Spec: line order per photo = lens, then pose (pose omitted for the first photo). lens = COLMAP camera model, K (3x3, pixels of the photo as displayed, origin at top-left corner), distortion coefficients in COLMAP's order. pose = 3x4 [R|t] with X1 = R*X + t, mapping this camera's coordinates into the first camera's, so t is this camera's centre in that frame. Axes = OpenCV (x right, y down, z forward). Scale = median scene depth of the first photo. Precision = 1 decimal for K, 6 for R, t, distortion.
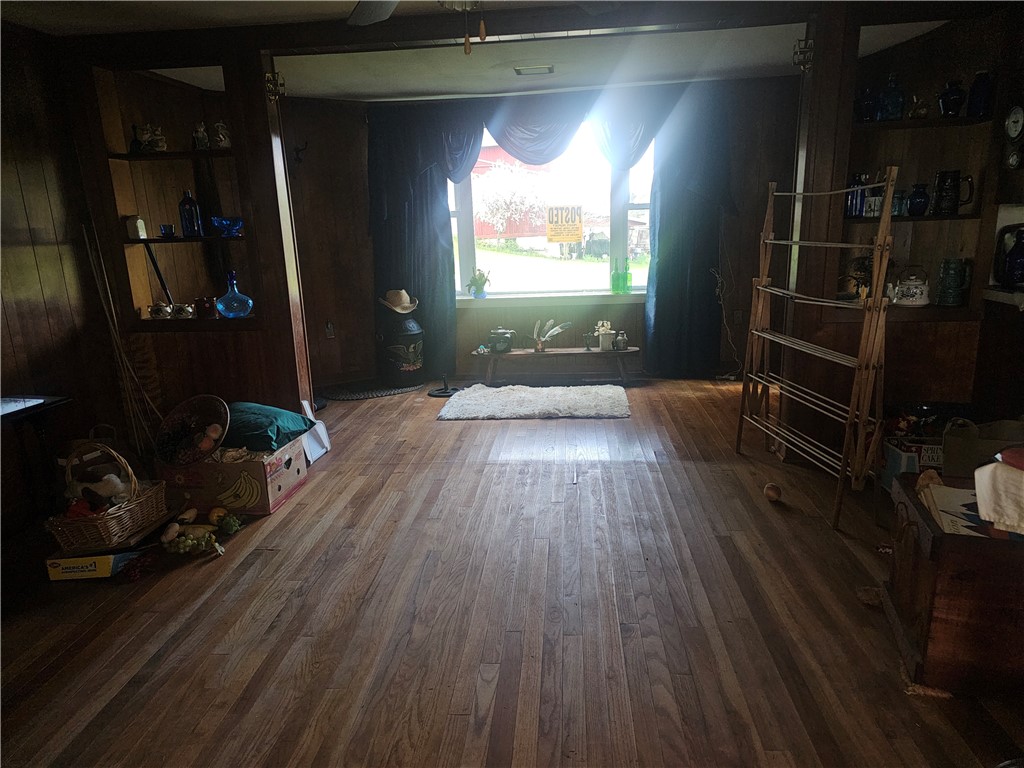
lens RADIAL K [[679.1, 0, 512.4], [0, 679.1, 386.7], [0, 0, 1]] dist [0.006420, -0.003513]
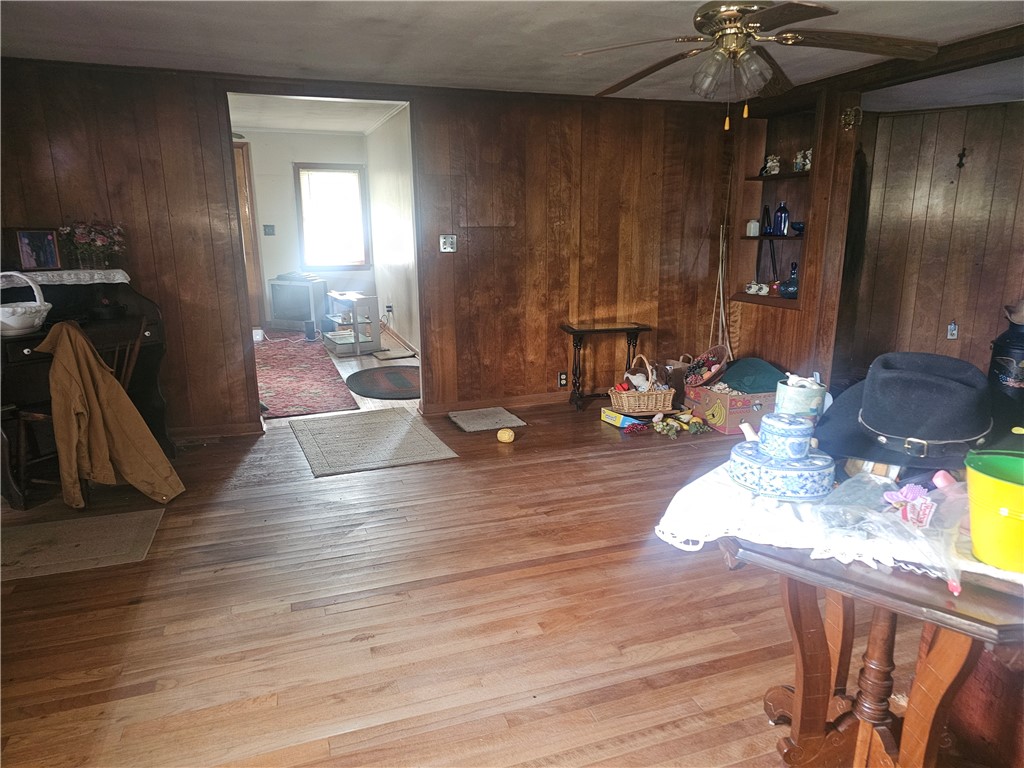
lens RADIAL K [[679.1, 0, 512.6], [0, 679.1, 385.4], [0, 0, 1]] dist [0.006420, -0.003513]
pose [[0.411409, 0.241649, -0.878833, 0.819701], [-0.225439, 0.961233, 0.158771, -0.042113], [0.883131, 0.132804, 0.449937, -0.052460]]
